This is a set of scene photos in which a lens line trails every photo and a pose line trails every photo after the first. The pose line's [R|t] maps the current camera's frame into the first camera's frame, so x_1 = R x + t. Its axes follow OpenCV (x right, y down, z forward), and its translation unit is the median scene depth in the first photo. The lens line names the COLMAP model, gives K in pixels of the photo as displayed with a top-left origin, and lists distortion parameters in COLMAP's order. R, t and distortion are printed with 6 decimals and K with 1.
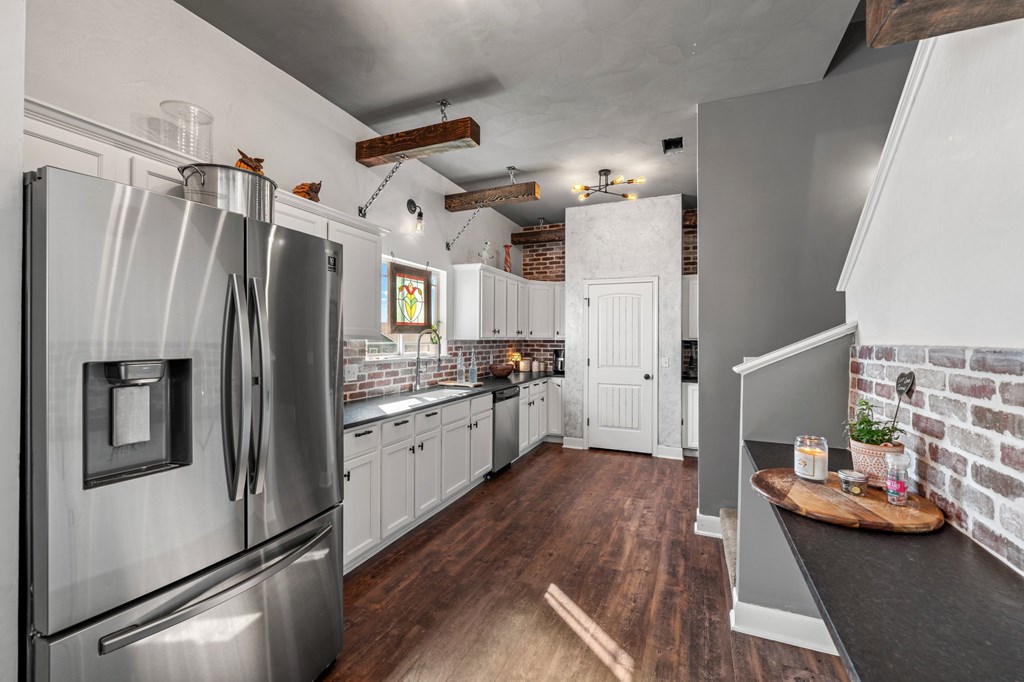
lens RADIAL K [[433.8, 0, 512.7], [0, 433.8, 334.5], [0, 0, 1]] dist [-0.001766, -0.000428]
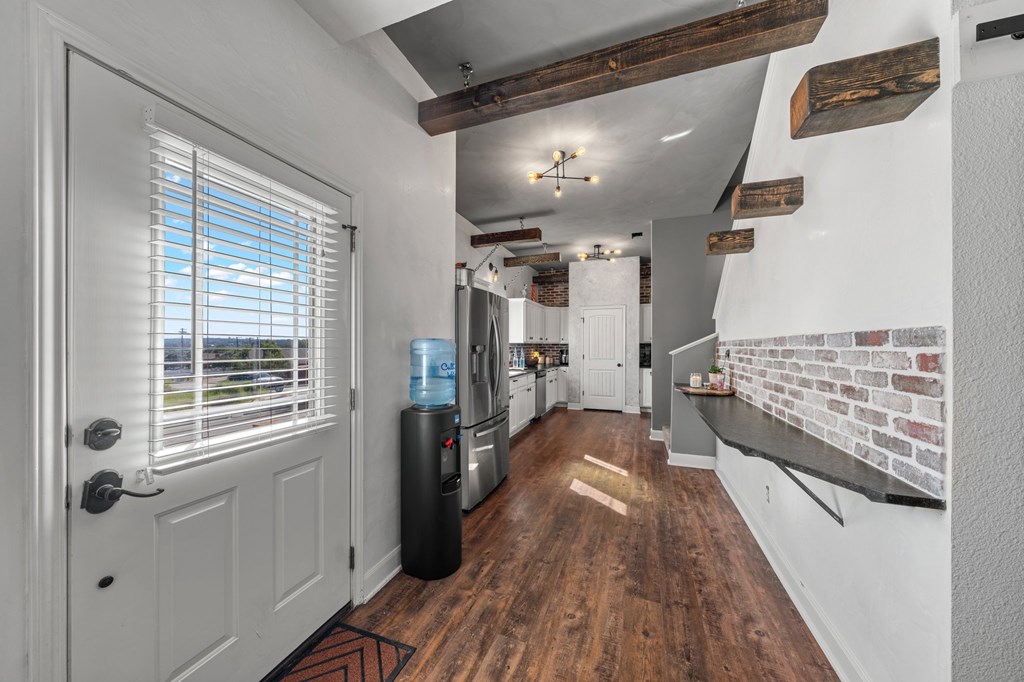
lens RADIAL K [[352.6, 0, 509.5], [0, 352.6, 348.1], [0, 0, 1]] dist [0.000090, 0.000027]
pose [[0.999120, -0.004126, 0.041742, -0.194723], [0.003480, 0.999873, 0.015536, 0.011092], [-0.041801, -0.015377, 0.999008, -0.389692]]
